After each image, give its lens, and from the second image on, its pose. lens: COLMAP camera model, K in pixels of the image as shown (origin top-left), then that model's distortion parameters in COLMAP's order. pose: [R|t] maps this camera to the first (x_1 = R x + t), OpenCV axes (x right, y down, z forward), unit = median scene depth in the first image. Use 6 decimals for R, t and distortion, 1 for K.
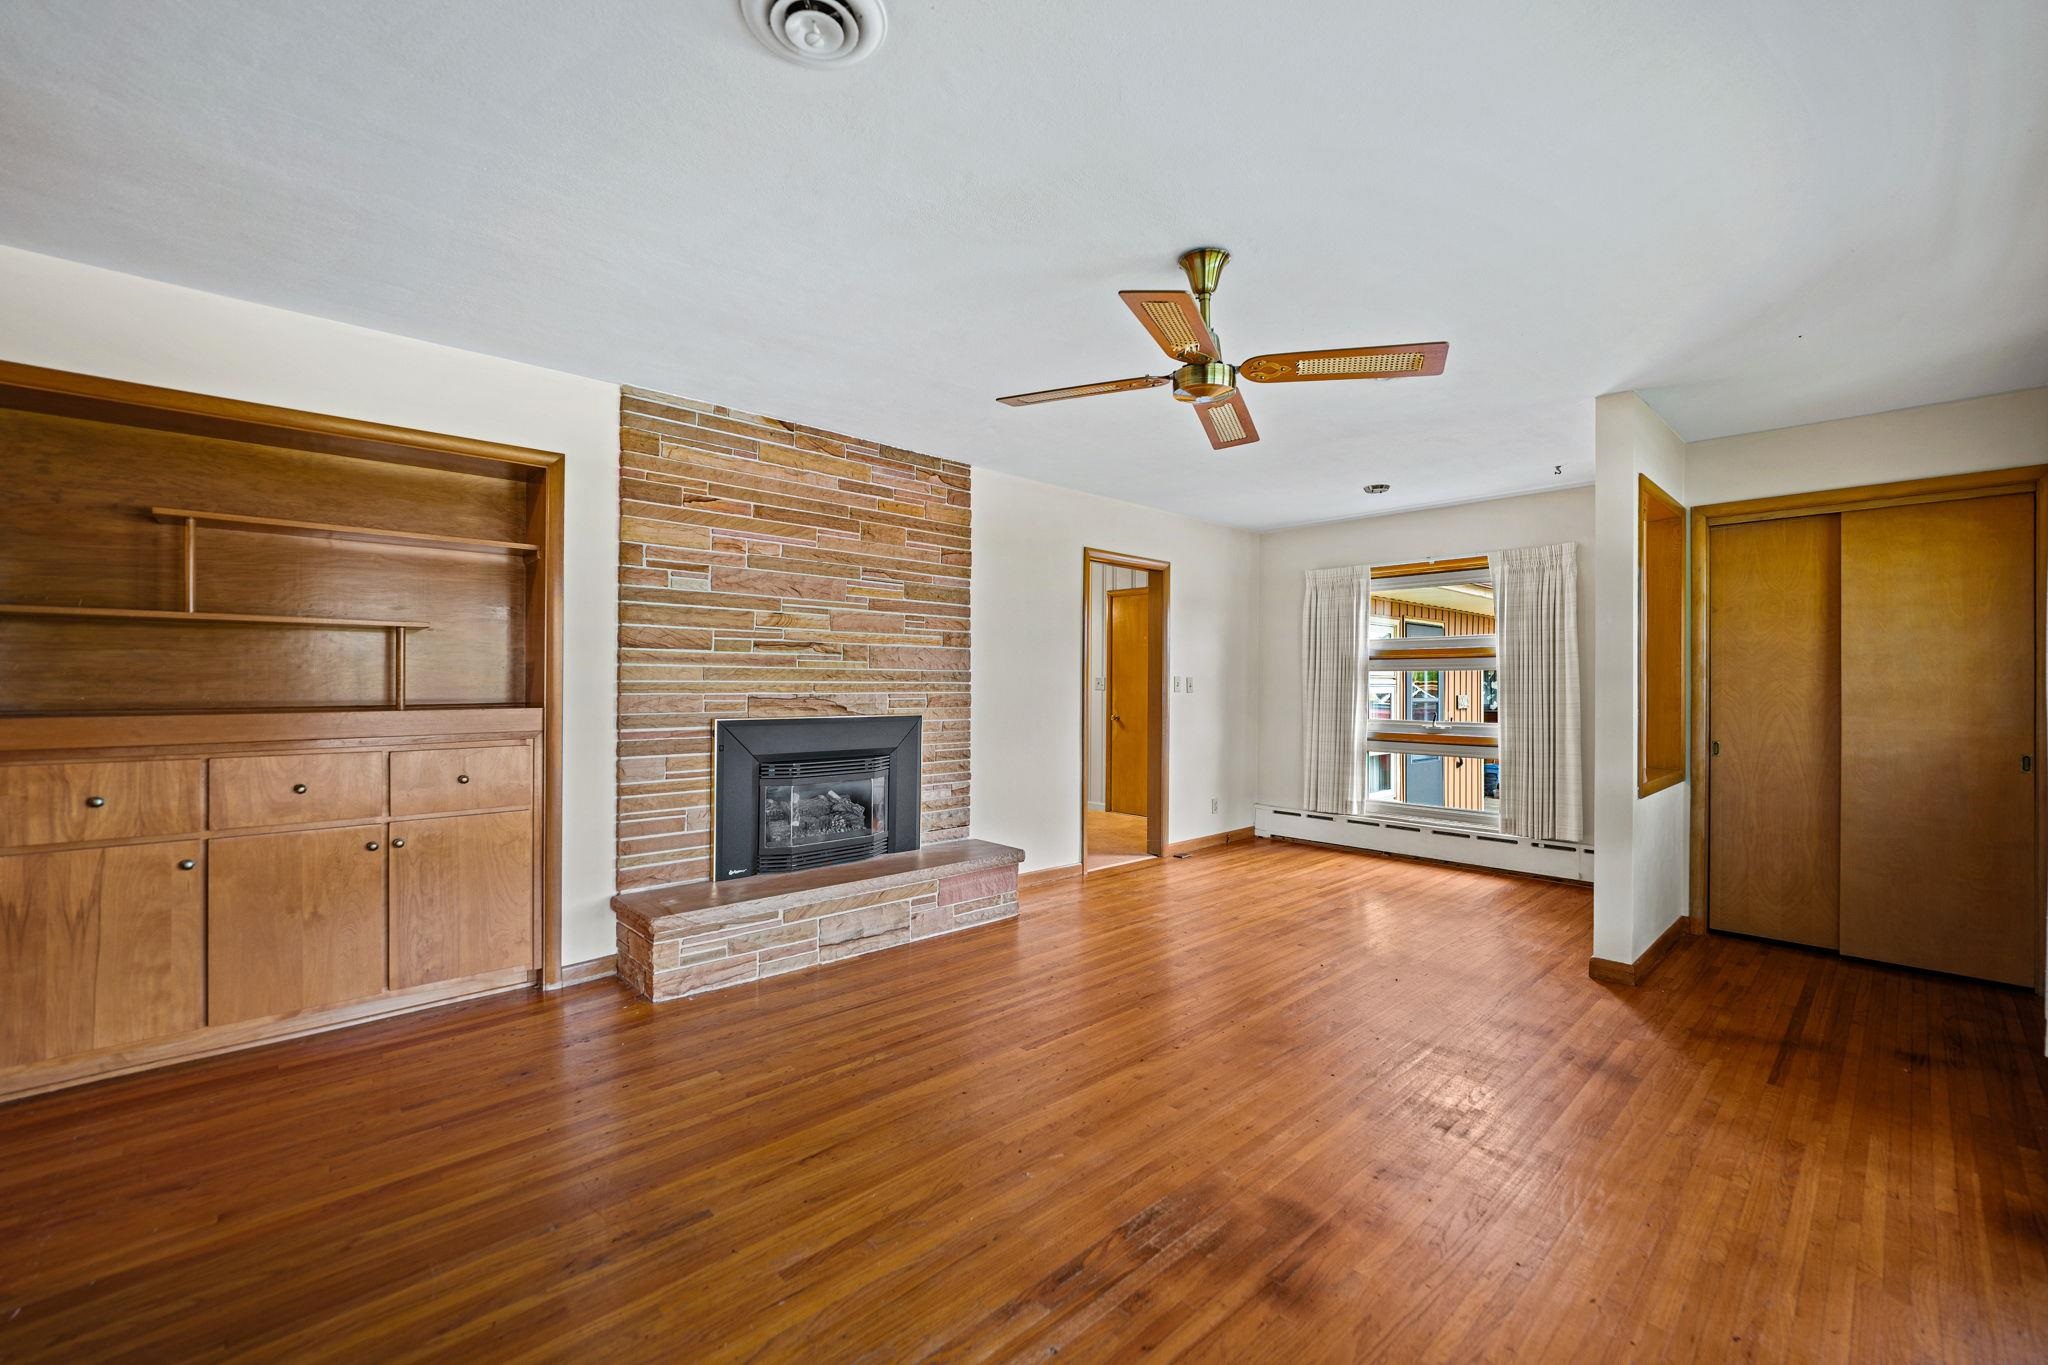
lens RADIAL K [[833.2, 0, 1024.0], [0, 833.2, 682.5], [0, 0, 1]] dist [-0.000203, 0.000113]
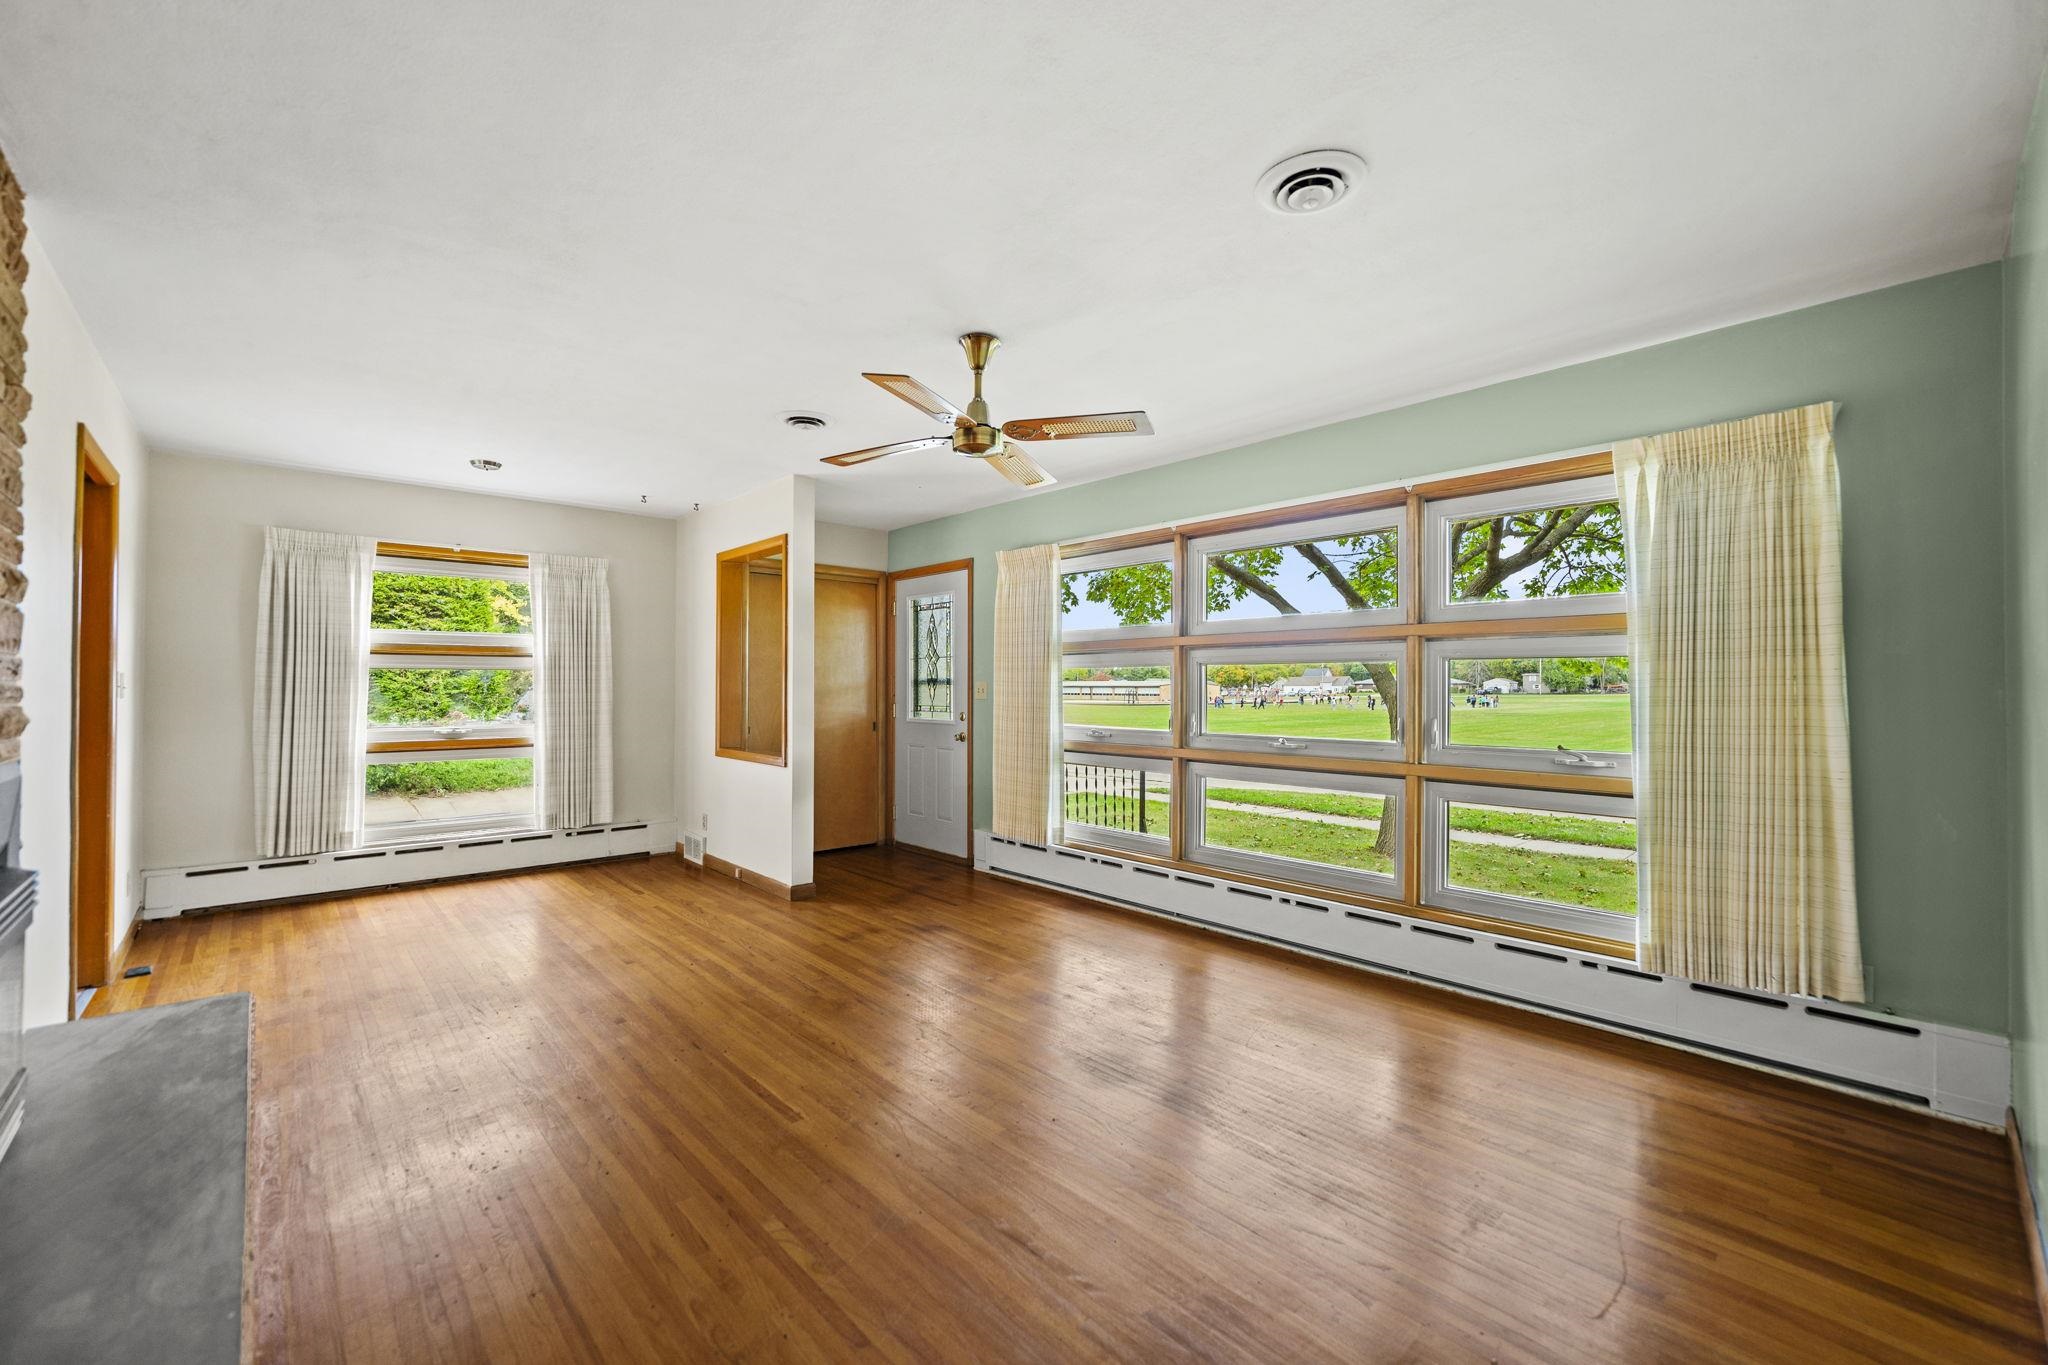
lens RADIAL K [[833.2, 0, 1024.0], [0, 833.2, 682.5], [0, 0, 1]] dist [-0.000203, 0.000113]
pose [[0.001644, 0.005028, 0.999986, -0.830518], [-0.008837, 0.999948, -0.005014, -0.000591], [-0.999960, -0.008829, 0.001688, 0.761480]]
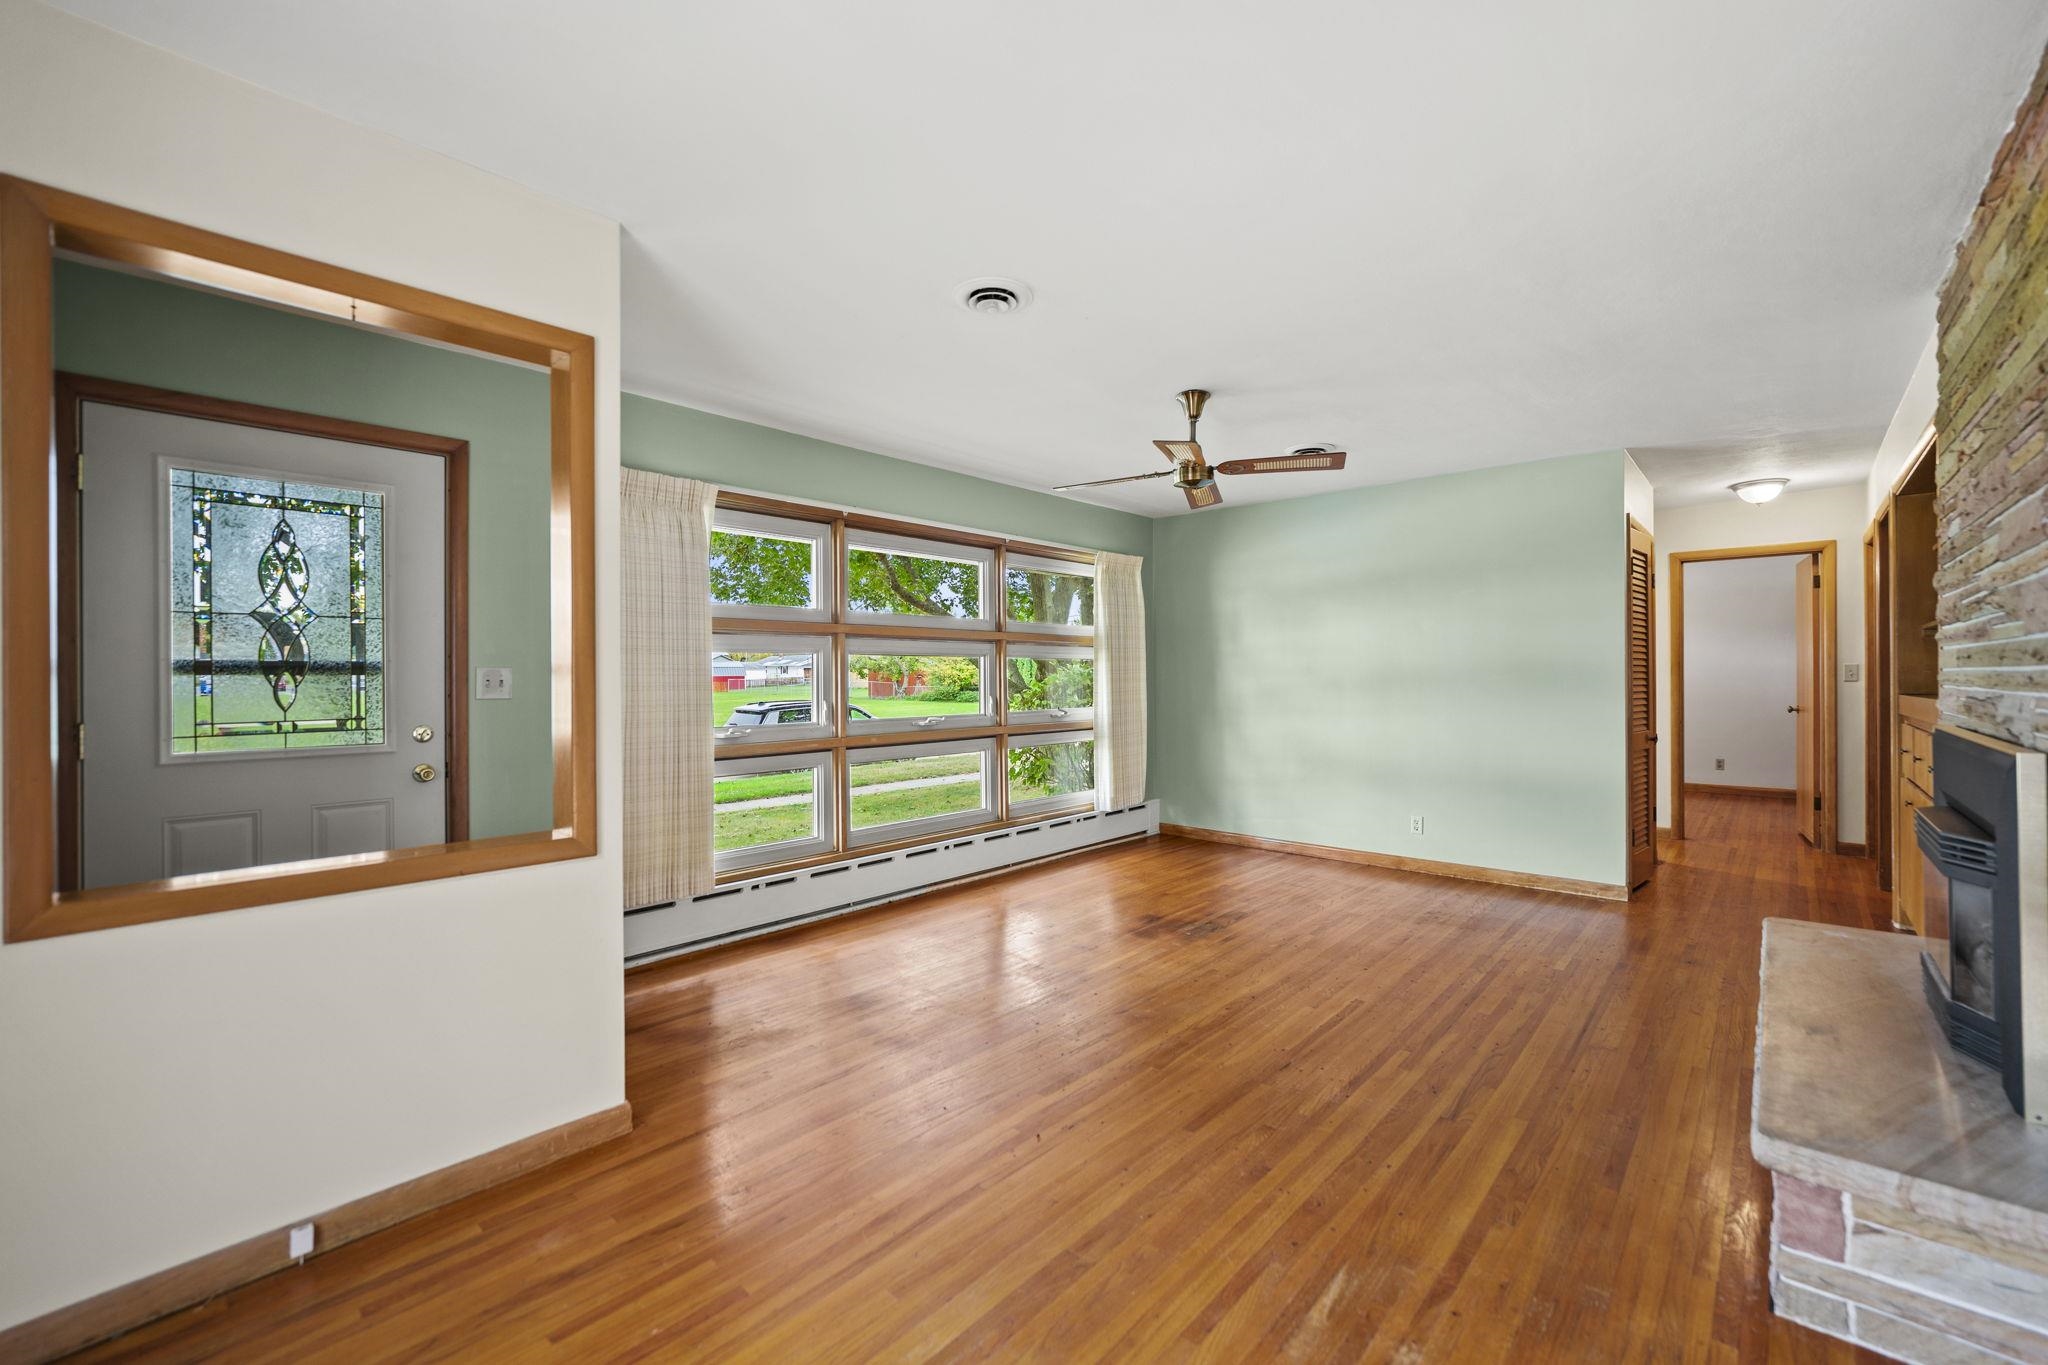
lens RADIAL K [[833.2, 0, 1024.0], [0, 833.2, 682.5], [0, 0, 1]] dist [-0.000203, 0.000113]
pose [[-0.996420, 0.002976, -0.084492, 0.537498], [0.002581, 0.999985, 0.004787, 0.003854], [0.084505, 0.004551, -0.996413, 2.047320]]
